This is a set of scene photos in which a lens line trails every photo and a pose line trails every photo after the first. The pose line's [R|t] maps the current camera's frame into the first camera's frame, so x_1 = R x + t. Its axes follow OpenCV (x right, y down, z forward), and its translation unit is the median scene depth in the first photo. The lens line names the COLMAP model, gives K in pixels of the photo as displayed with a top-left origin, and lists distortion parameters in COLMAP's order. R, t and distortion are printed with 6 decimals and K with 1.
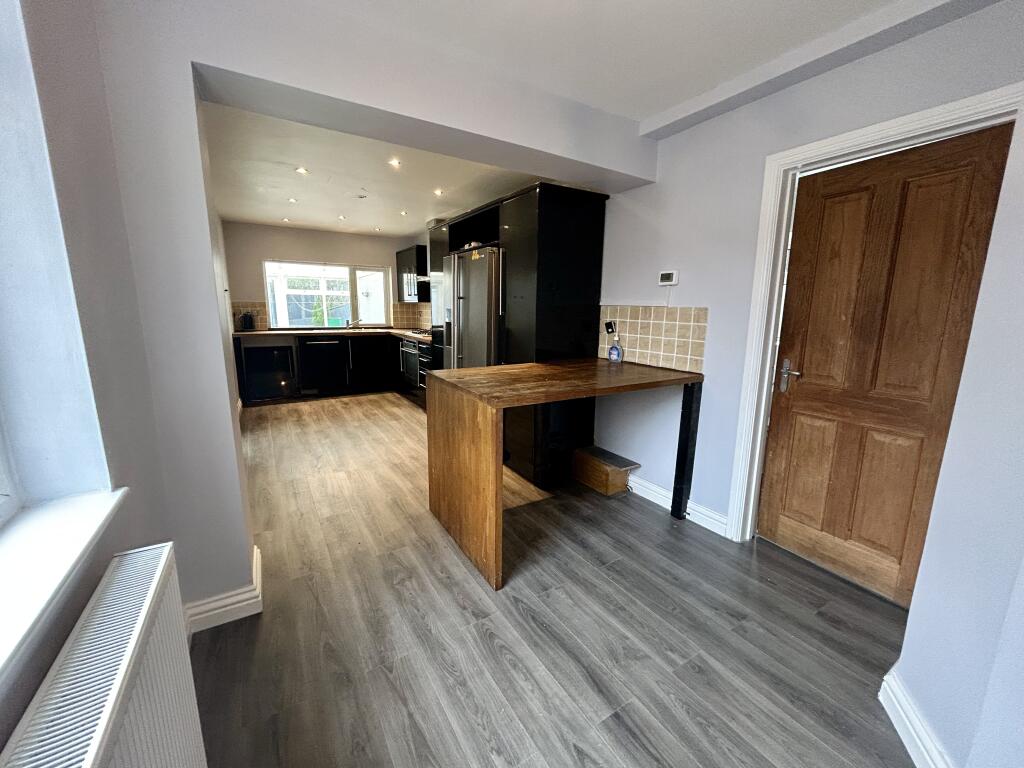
lens RADIAL K [[410.9, 0, 510.4], [0, 410.9, 382.5], [0, 0, 1]] dist [-0.004188, -0.000144]
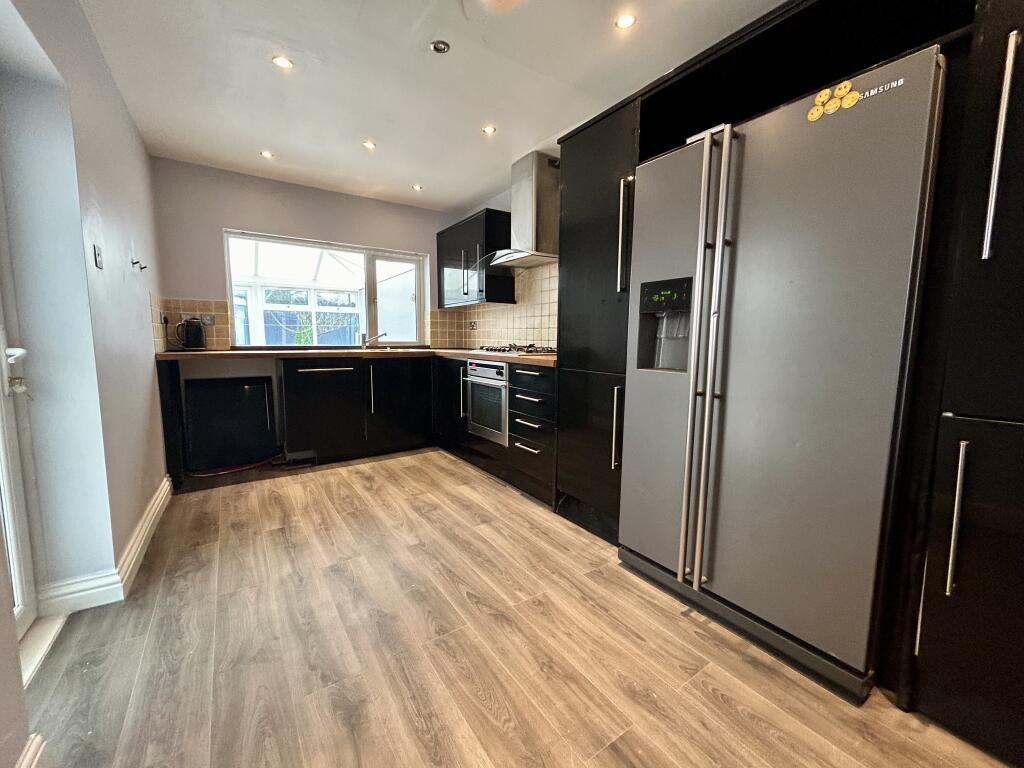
lens RADIAL K [[410.9, 0, 513.1], [0, 410.9, 385.7], [0, 0, 1]] dist [-0.004188, -0.000144]
pose [[0.998692, -0.011627, 0.049785, -0.225063], [0.014871, 0.997755, -0.065295, -0.033282], [-0.048914, 0.065950, 0.996623, 0.415455]]
